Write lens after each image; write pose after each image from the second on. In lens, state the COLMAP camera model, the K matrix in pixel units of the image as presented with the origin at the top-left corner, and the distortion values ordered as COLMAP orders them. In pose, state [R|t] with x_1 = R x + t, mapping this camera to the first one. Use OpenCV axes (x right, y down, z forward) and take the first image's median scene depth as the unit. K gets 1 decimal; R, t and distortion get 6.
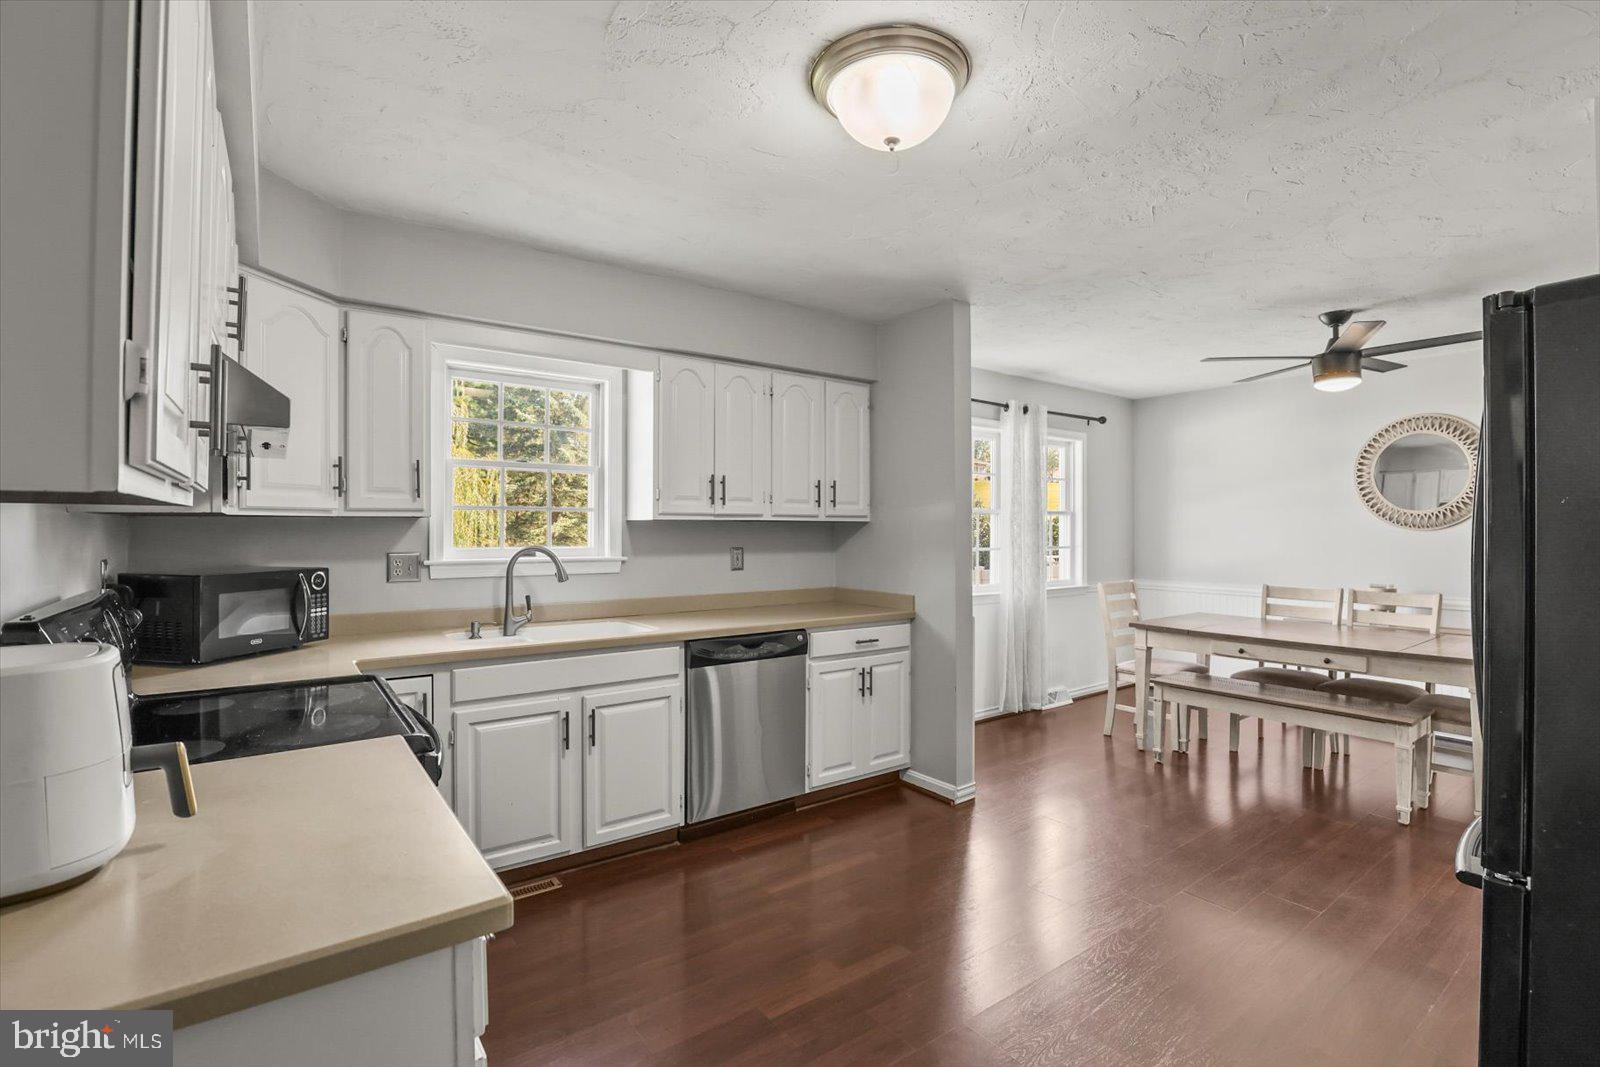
lens RADIAL K [[736.1, 0, 811.0], [0, 736.1, 535.3], [0, 0, 1]] dist [-0.019781, 0.000536]
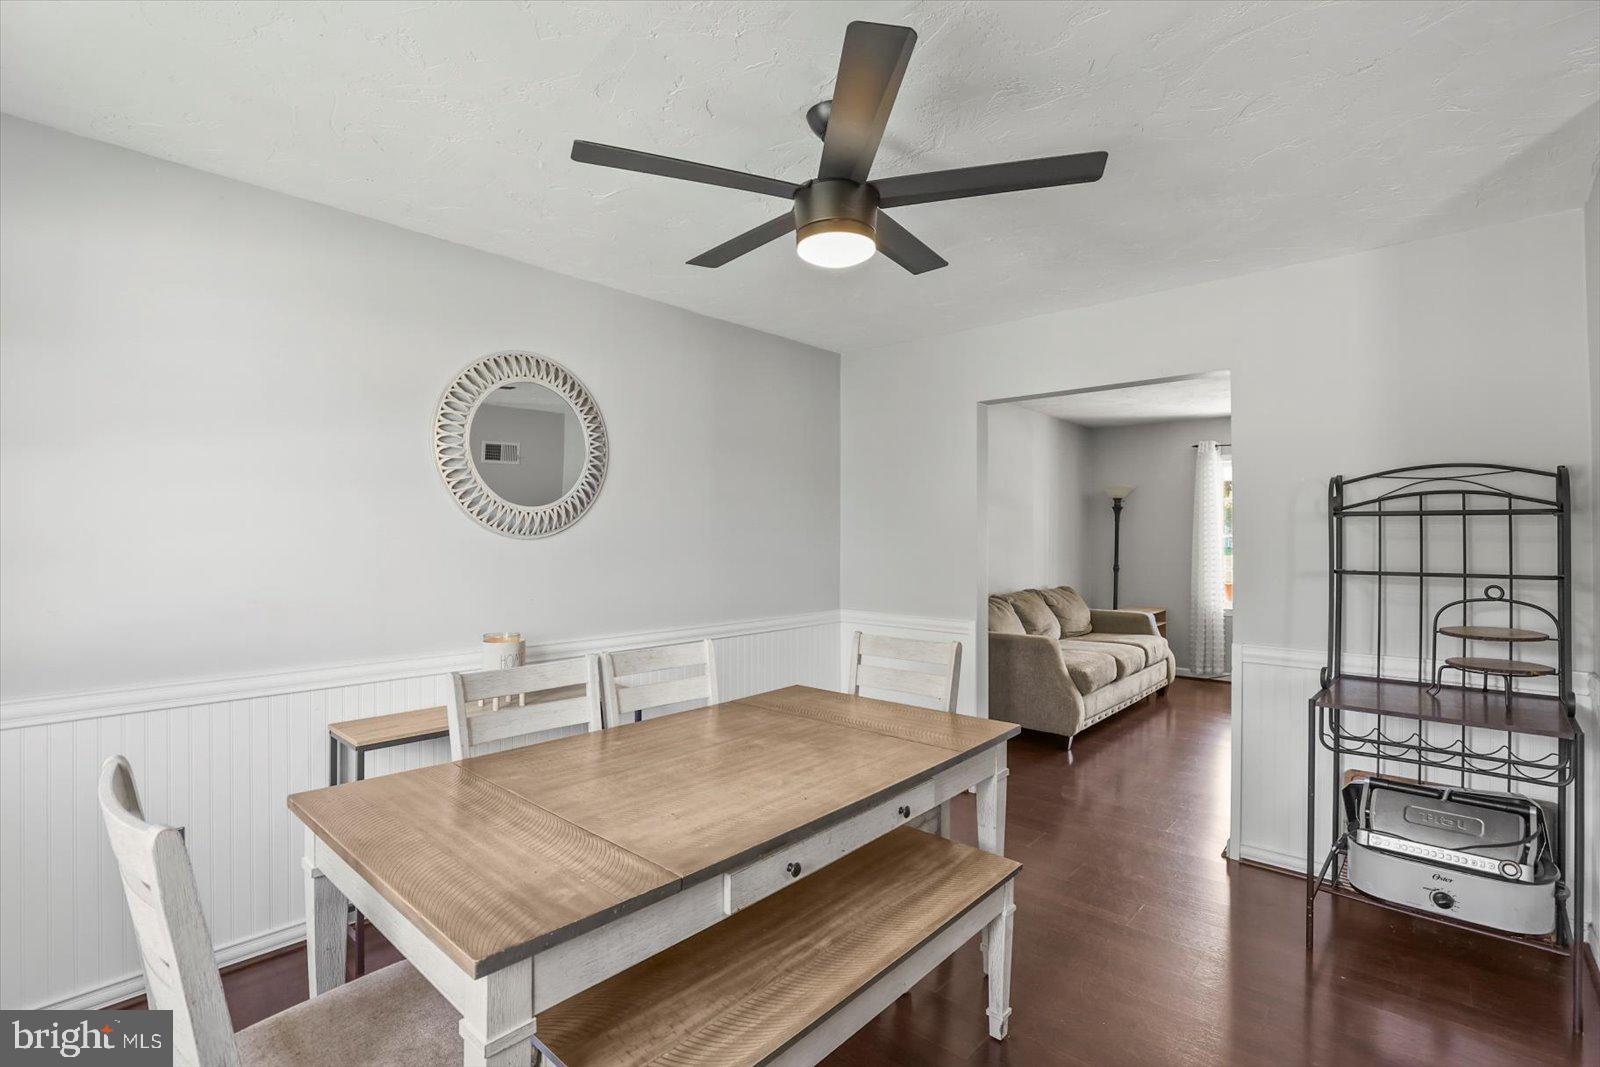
lens RADIAL K [[731.6, 0, 783.6], [0, 731.6, 530.0], [0, 0, 1]] dist [-0.025789, 0.000651]
pose [[-0.189917, 0.007440, 0.981772, 0.262332], [0.005675, 0.999963, -0.006480, -0.013040], [-0.981784, 0.004341, -0.189953, 1.222841]]
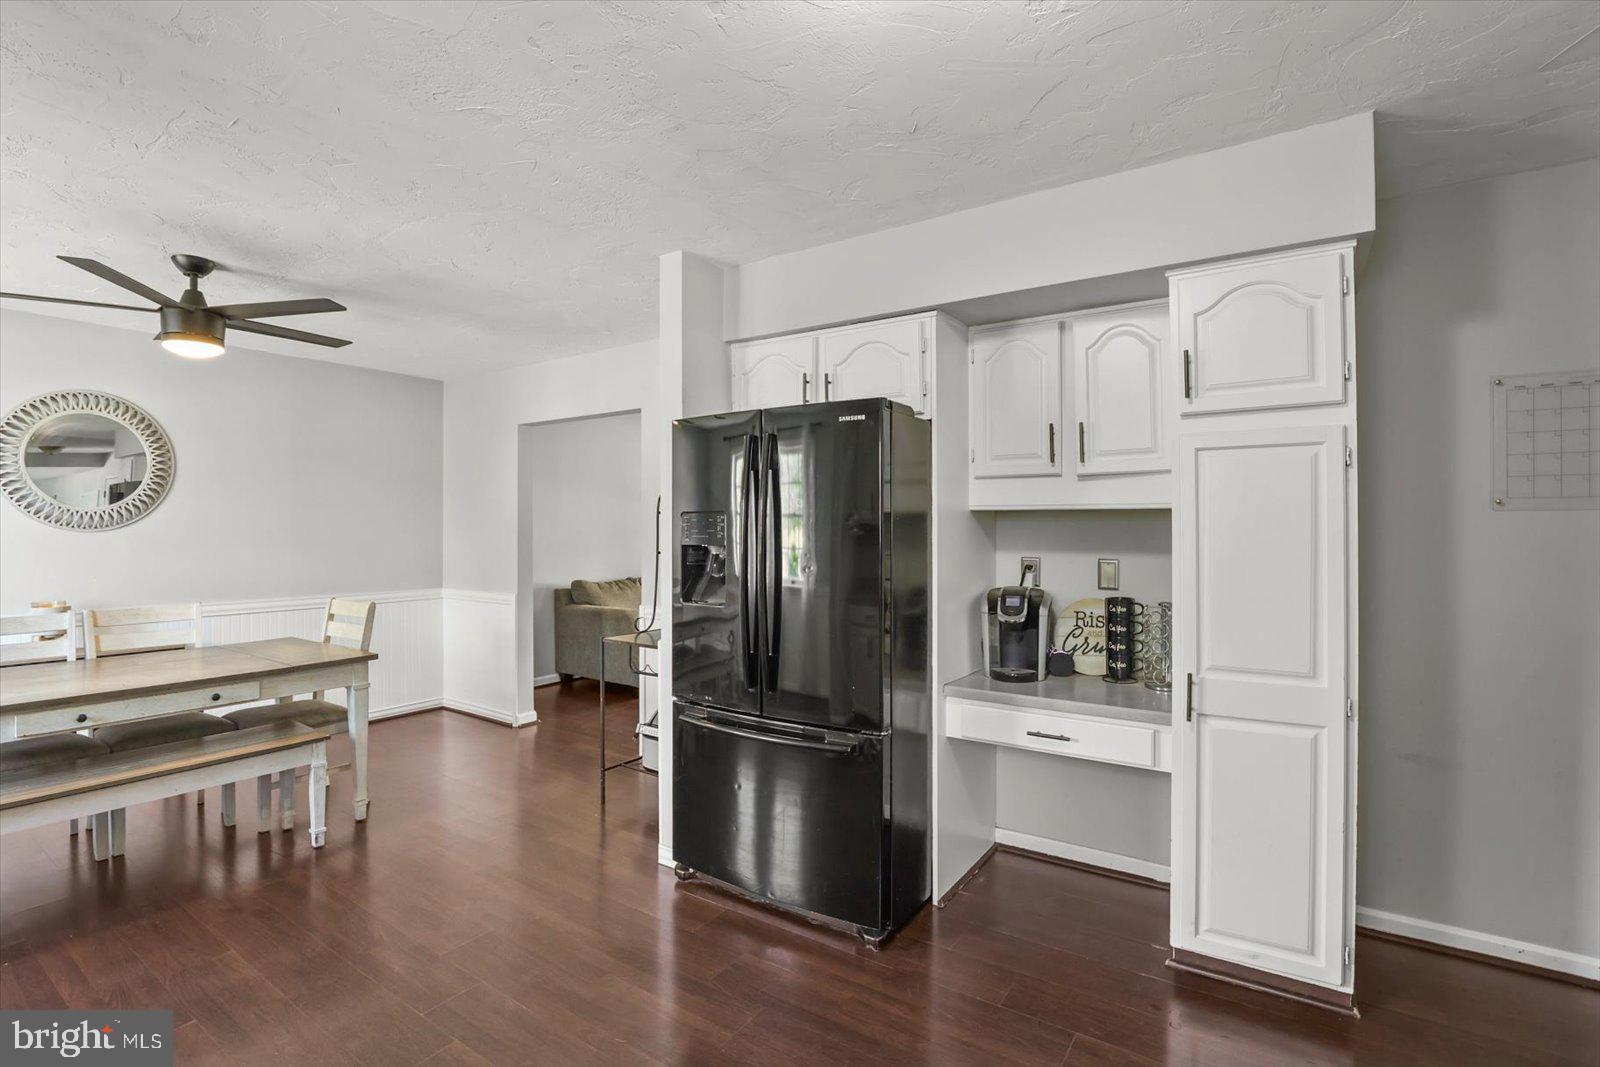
lens RADIAL K [[755.1, 0, 794.9], [0, 755.1, 530.2], [0, 0, 1]] dist [-0.018527, 0.000454]
pose [[-0.319323, -0.002902, 0.947642, -0.279412], [0.007686, 0.999954, 0.005652, -0.010222], [-0.947615, 0.009089, -0.319286, 0.688736]]
